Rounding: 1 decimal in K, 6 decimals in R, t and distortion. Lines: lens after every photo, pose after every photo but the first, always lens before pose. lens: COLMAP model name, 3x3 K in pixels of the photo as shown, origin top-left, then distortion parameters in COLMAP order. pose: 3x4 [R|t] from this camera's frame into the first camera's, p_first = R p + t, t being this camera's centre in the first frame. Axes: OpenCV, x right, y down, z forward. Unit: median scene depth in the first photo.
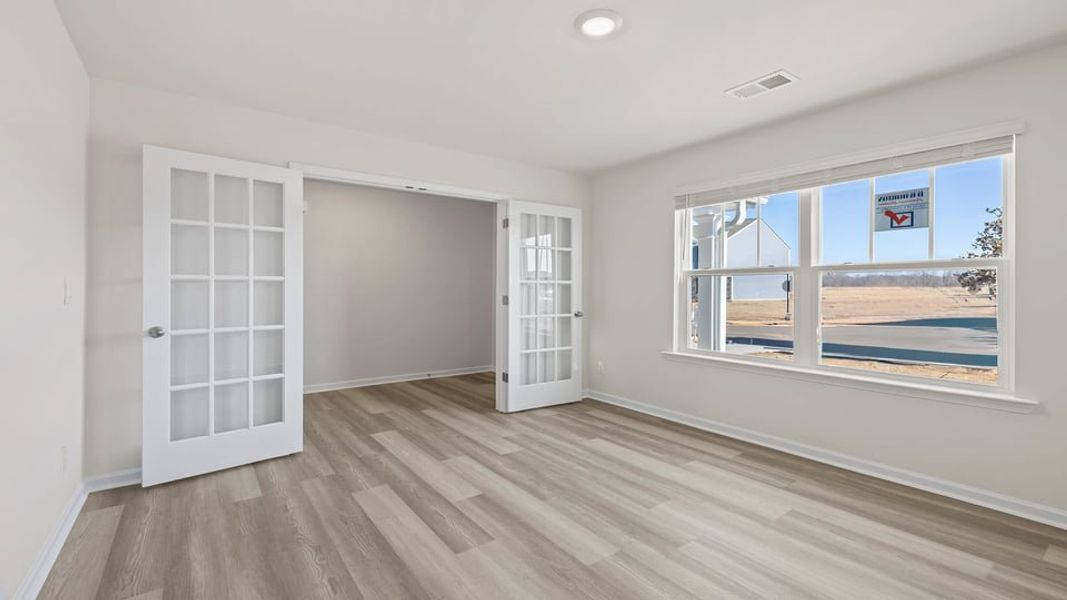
lens RADIAL K [[427.0, 0, 523.0], [0, 427.0, 281.3], [0, 0, 1]] dist [0.035470, 0.000115]
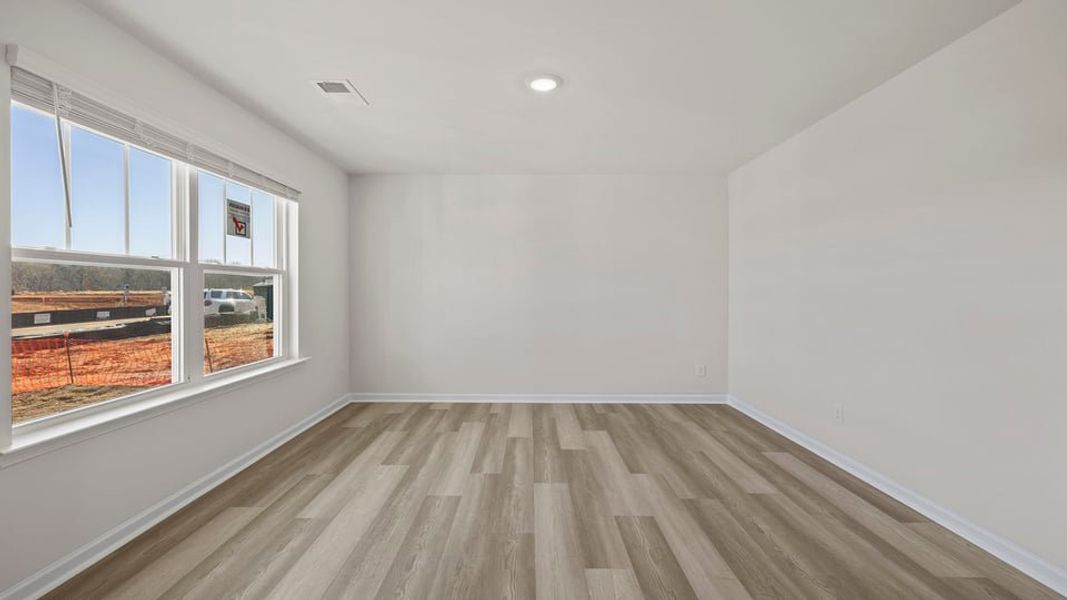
lens RADIAL K [[450.6, 0, 531.3], [0, 450.6, 290.9], [0, 0, 1]] dist [-0.000292, 0.000432]
pose [[-0.798890, 0.003461, 0.601467, -0.401853], [-0.009108, 0.999799, -0.017850, 0.031985], [-0.601408, -0.019738, -0.798698, 1.403102]]
